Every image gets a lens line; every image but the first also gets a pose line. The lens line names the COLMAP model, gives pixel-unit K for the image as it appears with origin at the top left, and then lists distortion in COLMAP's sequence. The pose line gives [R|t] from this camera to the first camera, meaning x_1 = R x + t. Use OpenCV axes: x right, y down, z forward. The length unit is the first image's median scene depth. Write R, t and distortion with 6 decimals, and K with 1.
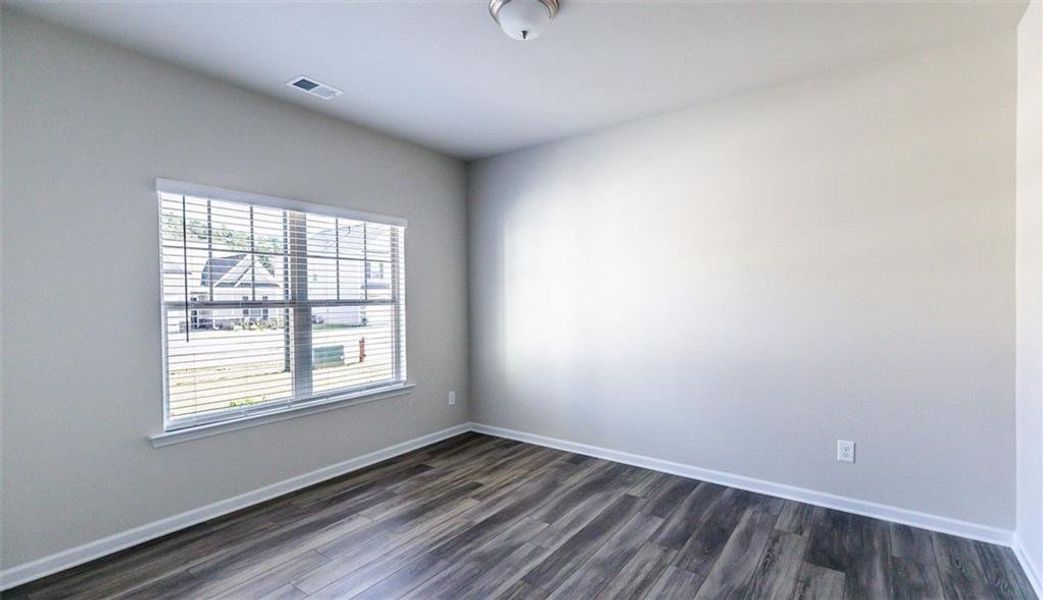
lens RADIAL K [[472.6, 0, 511.1], [0, 472.6, 300.0], [0, 0, 1]] dist [0.000406, -0.000046]
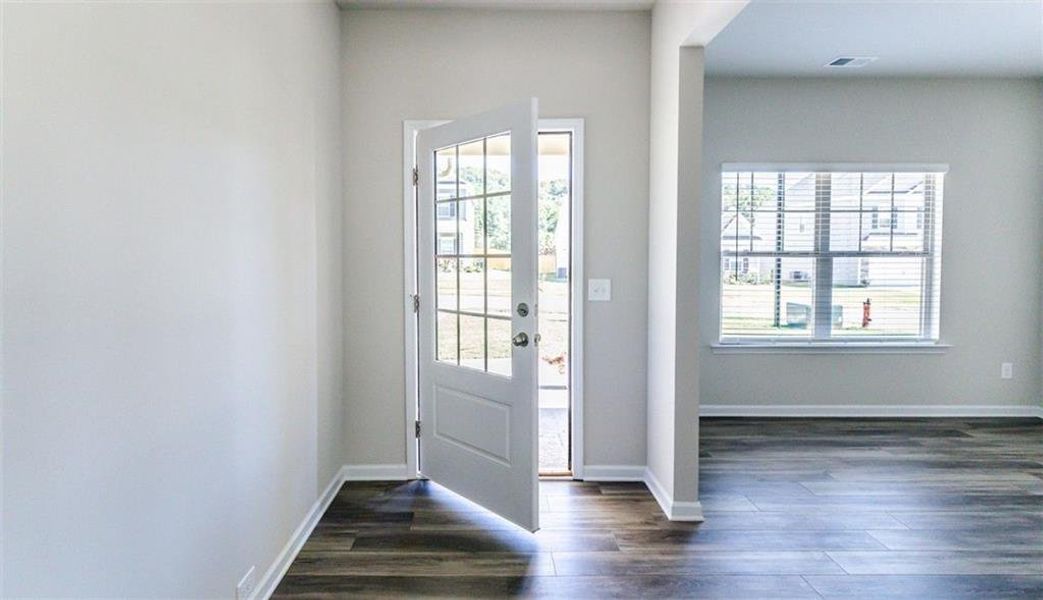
lens RADIAL K [[495.2, 0, 519.0], [0, 495.2, 271.9], [0, 0, 1]] dist [-0.000246, -0.000486]
pose [[0.609257, 0.039736, -0.791977, 0.047379], [-0.010498, 0.999060, 0.042050, 0.008002], [0.792904, -0.017305, 0.609101, -0.284329]]
